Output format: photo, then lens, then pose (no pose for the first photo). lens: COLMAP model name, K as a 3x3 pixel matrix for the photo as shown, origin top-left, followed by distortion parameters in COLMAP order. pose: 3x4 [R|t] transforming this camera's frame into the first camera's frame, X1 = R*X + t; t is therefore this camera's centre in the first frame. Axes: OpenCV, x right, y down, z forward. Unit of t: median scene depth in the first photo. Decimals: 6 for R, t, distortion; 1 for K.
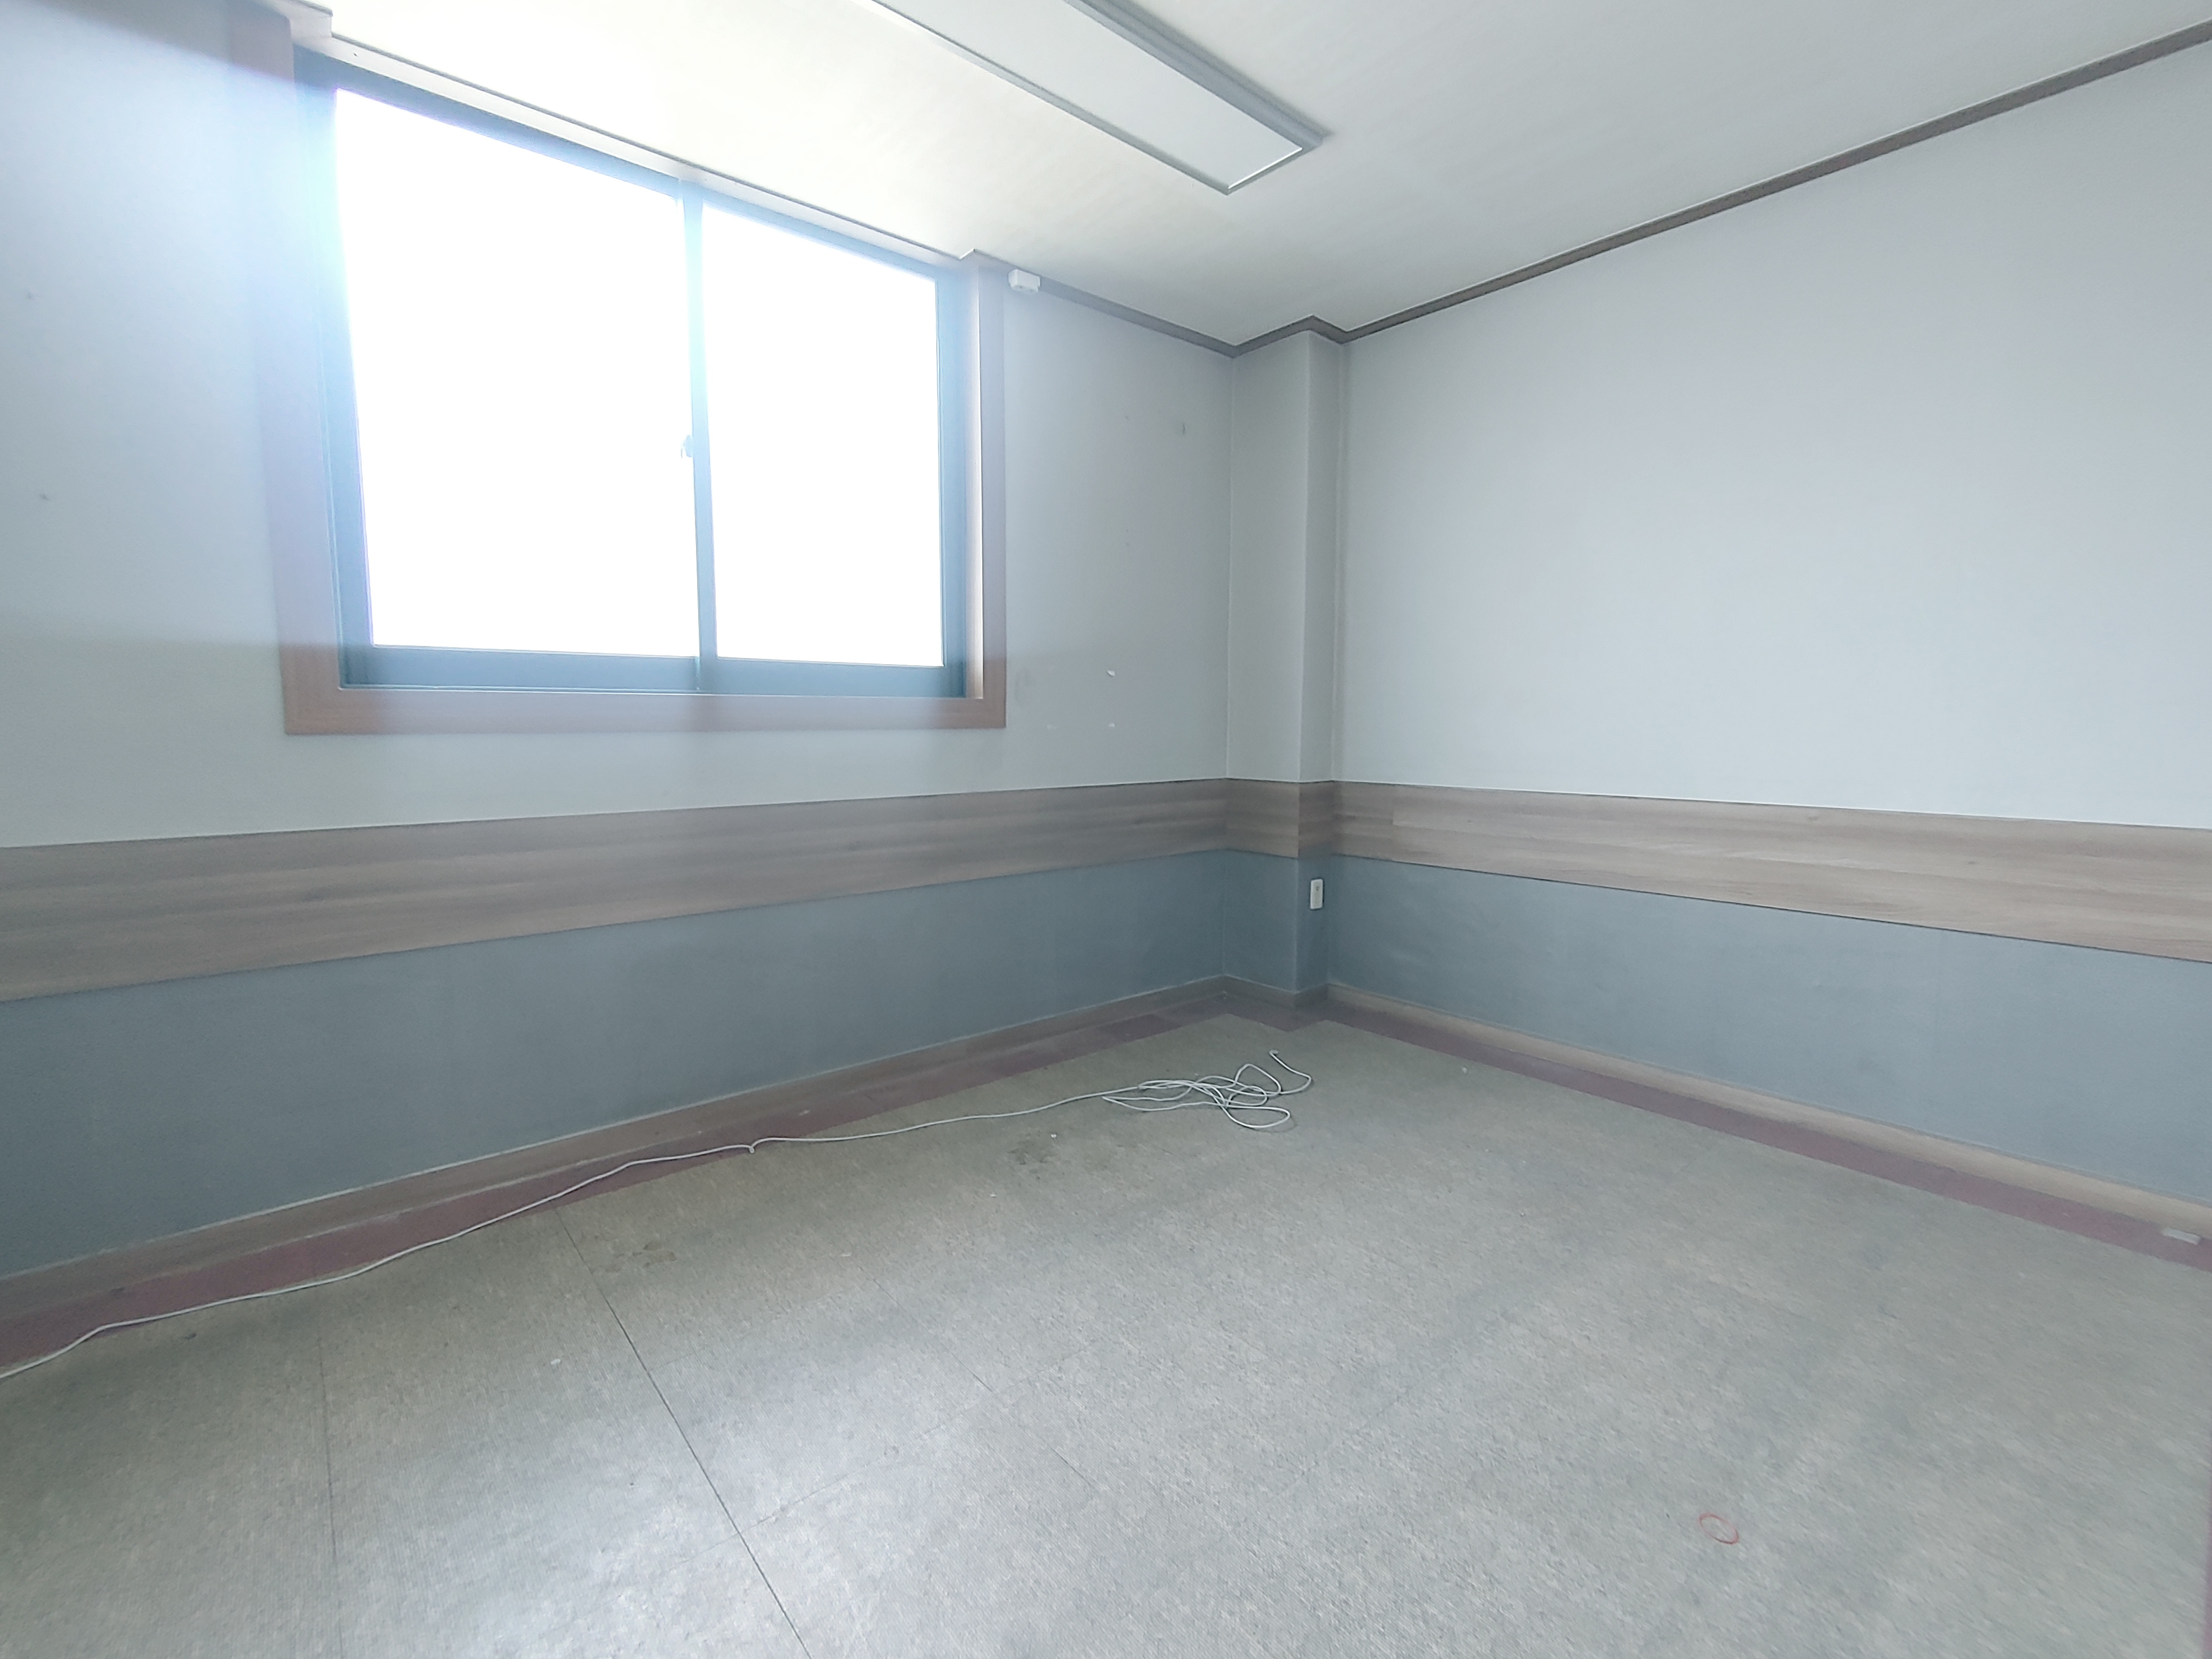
lens RADIAL K [[949.0, 0, 1106.0], [0, 949.0, 829.5], [0, 0, 1]] dist [0.004376, 0.000283]
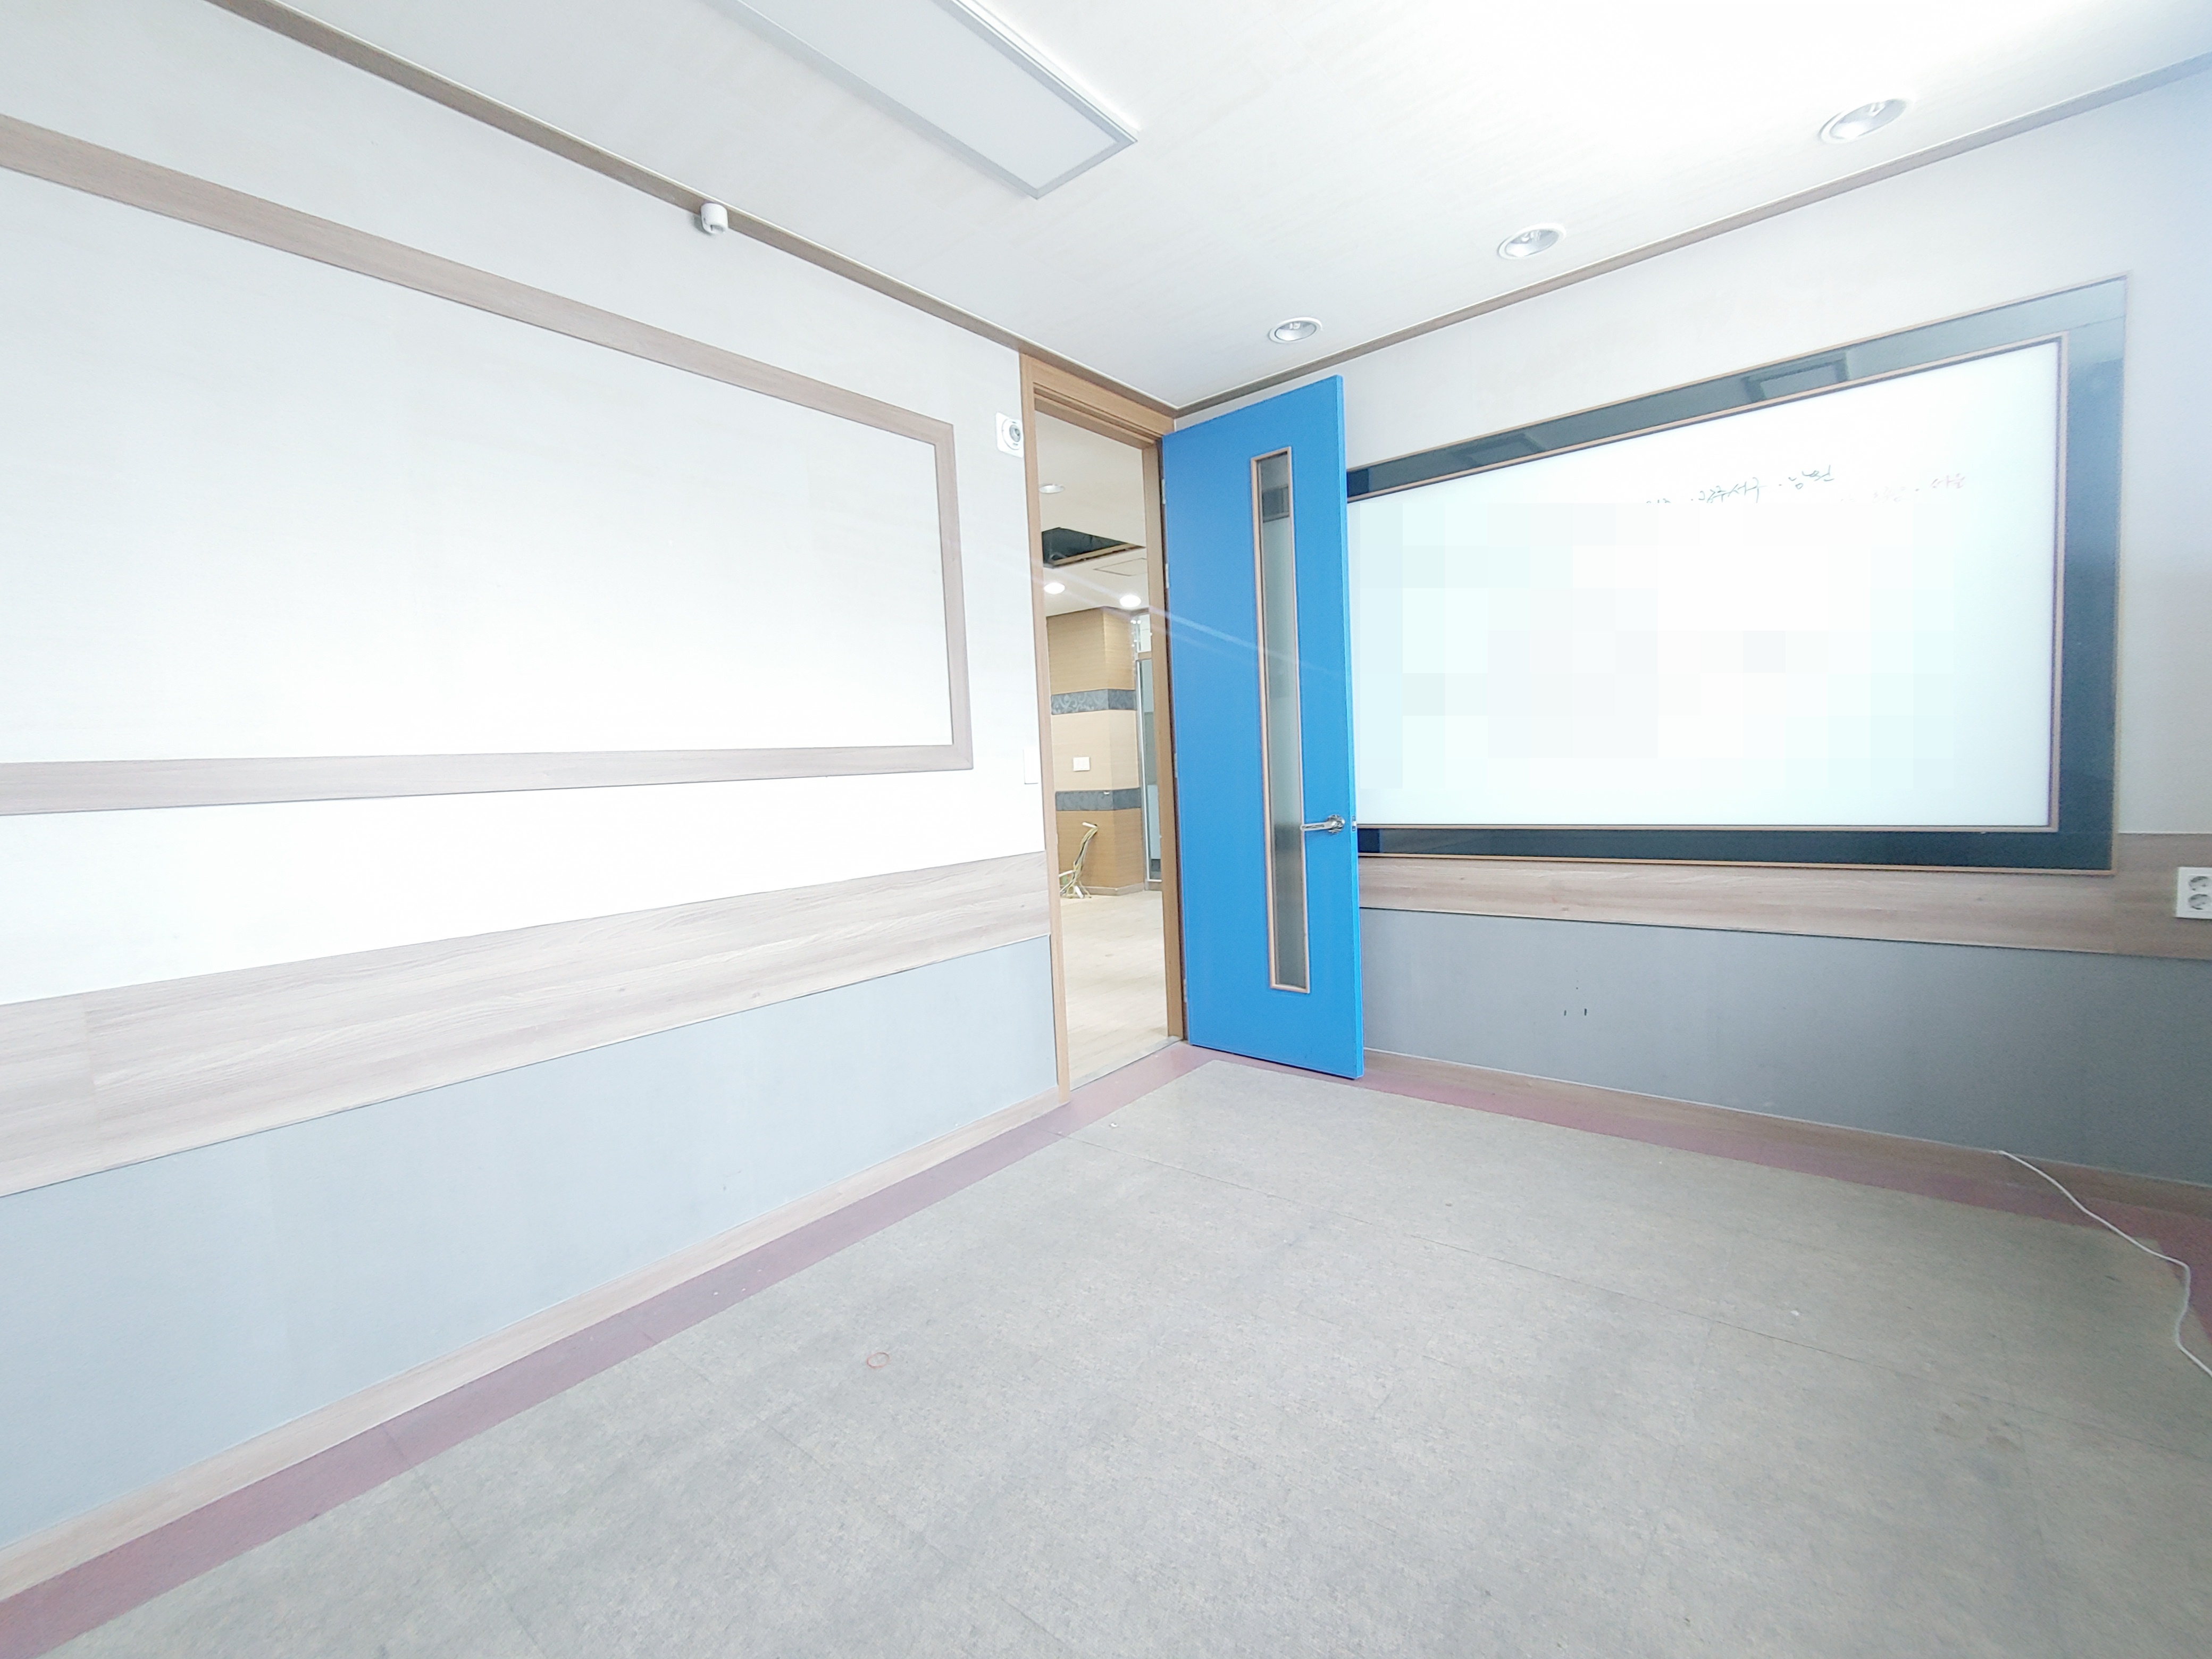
lens RADIAL K [[949.0, 0, 1106.0], [0, 949.0, 829.5], [0, 0, 1]] dist [0.004376, 0.000283]
pose [[-0.984256, 0.061275, -0.165788, 0.402207], [0.030701, 0.982994, 0.181052, -0.252523], [0.174063, 0.173111, -0.969399, 1.896900]]
